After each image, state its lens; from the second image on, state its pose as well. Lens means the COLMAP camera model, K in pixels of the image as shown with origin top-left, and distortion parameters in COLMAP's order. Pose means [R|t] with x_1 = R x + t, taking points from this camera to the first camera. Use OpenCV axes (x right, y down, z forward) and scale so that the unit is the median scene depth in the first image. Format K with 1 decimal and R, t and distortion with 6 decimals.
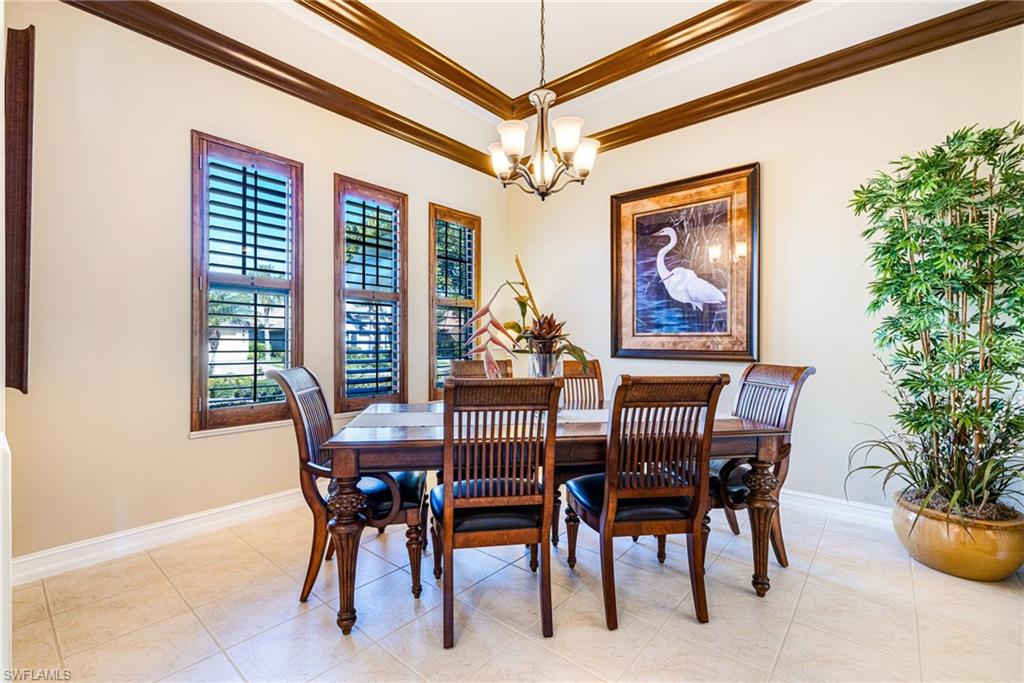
lens RADIAL K [[453.9, 0, 509.9], [0, 453.9, 342.3], [0, 0, 1]] dist [0.004703, -0.000064]
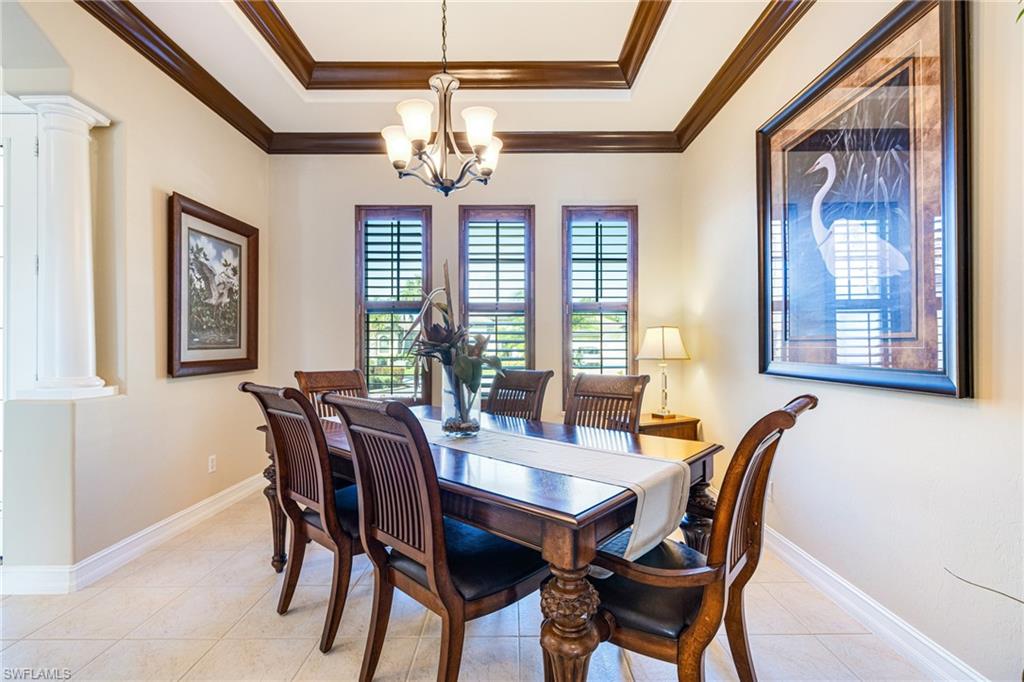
lens RADIAL K [[453.9, 0, 509.5], [0, 453.9, 342.2], [0, 0, 1]] dist [0.004703, -0.000064]
pose [[0.647766, -0.012958, -0.761729, 0.536952], [0.001161, 0.999871, -0.016022, -0.003476], [0.761838, 0.009494, 0.647698, 0.324894]]
